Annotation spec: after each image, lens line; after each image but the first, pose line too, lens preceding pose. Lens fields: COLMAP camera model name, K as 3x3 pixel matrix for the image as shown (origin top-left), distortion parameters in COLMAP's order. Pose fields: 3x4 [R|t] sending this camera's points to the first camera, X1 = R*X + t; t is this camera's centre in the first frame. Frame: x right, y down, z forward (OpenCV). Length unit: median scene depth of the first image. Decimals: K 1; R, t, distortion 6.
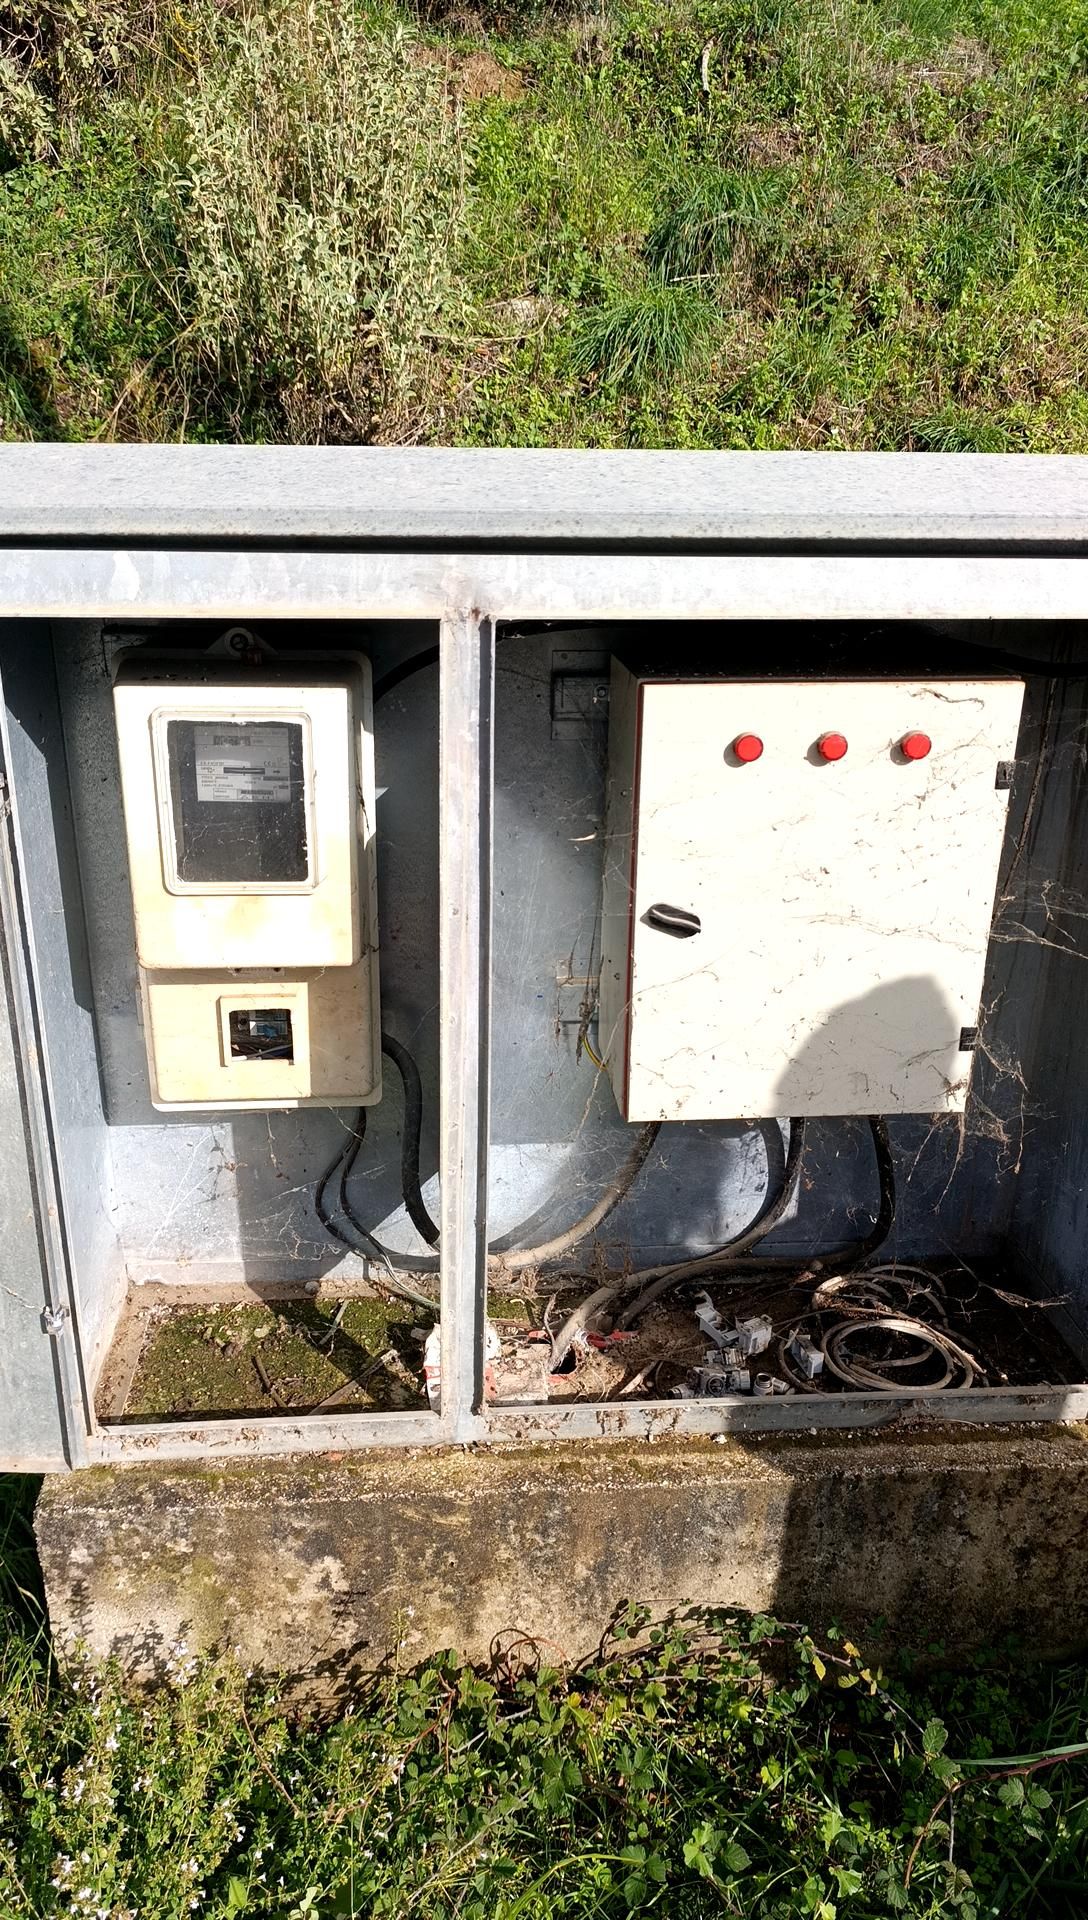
lens RADIAL K [[1449.9, 0, 544.0], [0, 1449.9, 960.0], [0, 0, 1]] dist [0.006345, -0.000755]
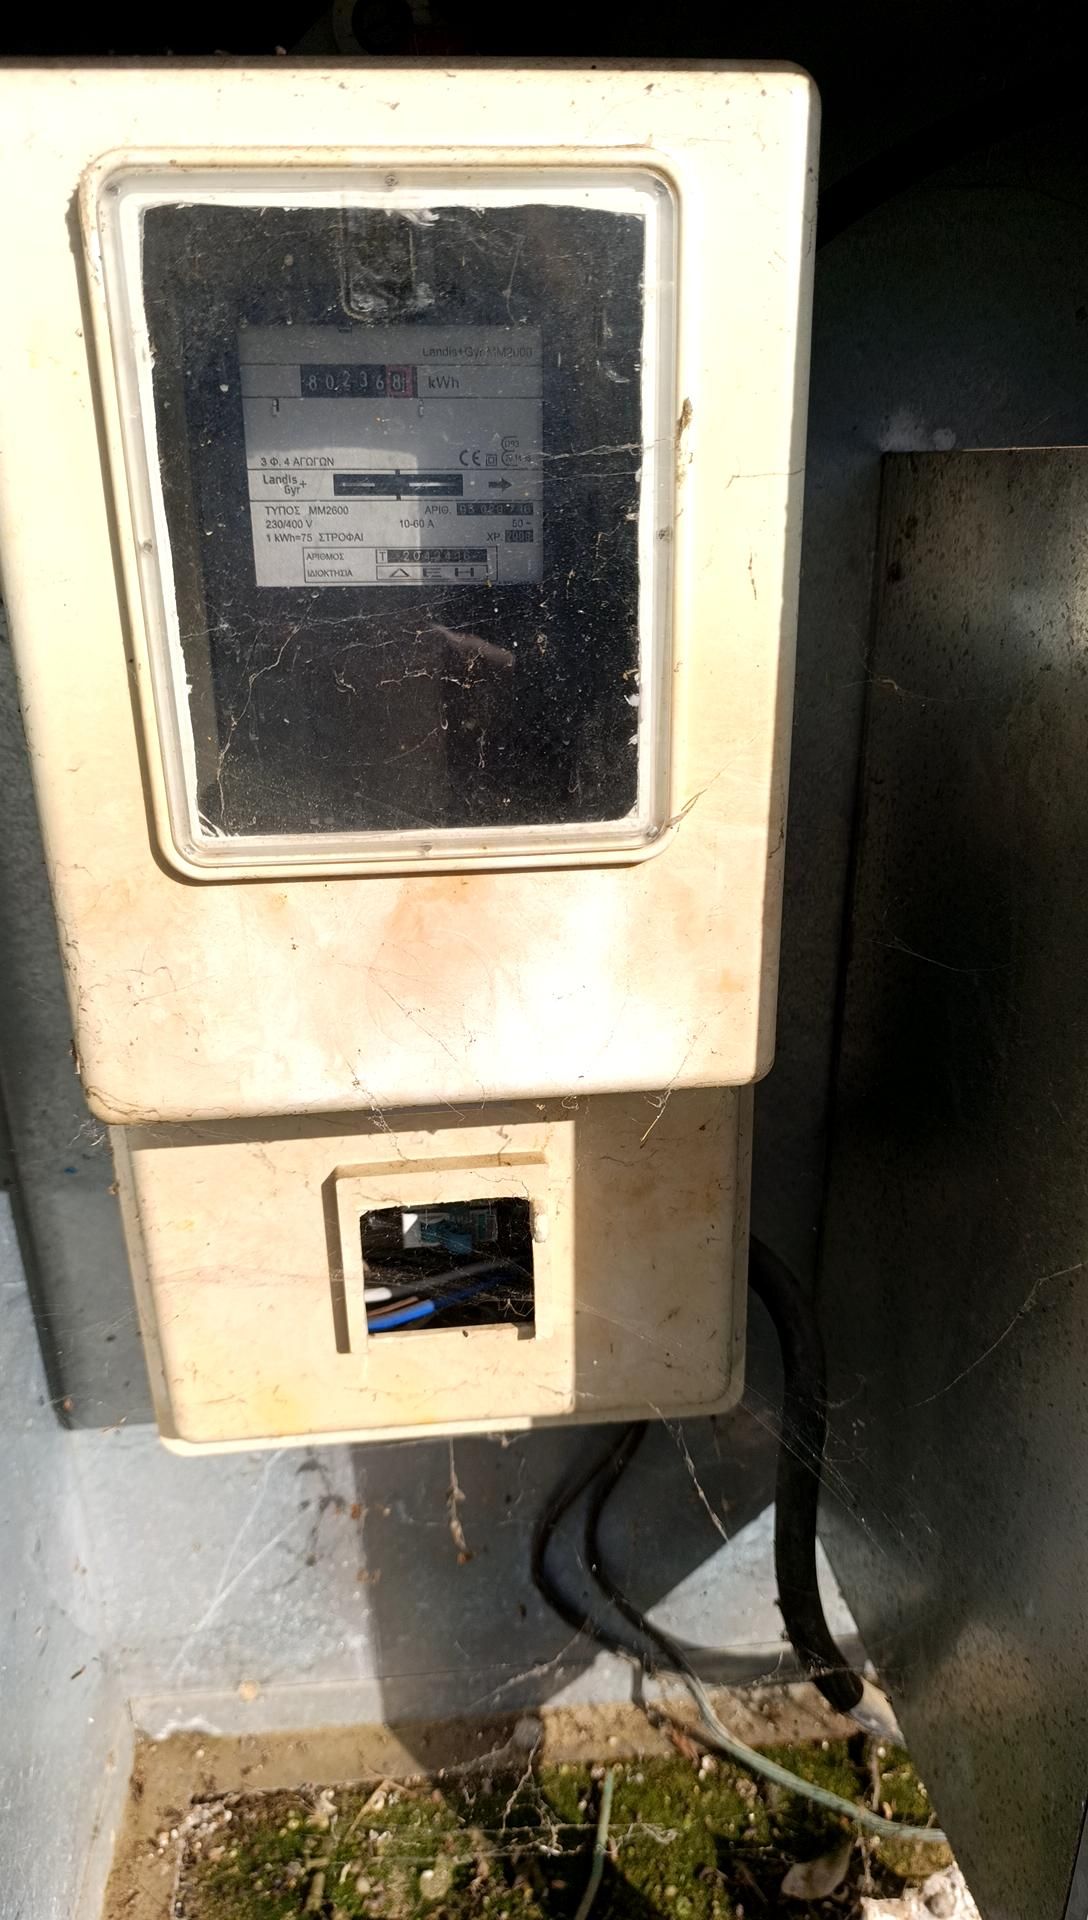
lens RADIAL K [[1385.9, 0, 544.0], [0, 1385.9, 960.0], [0, 0, 1]] dist [-0.033107, 0.001059]
pose [[0.999139, -0.040484, -0.009115, -0.162675], [0.040394, 0.999135, -0.009878, -0.020638], [0.009507, 0.009501, 0.999910, 0.645471]]
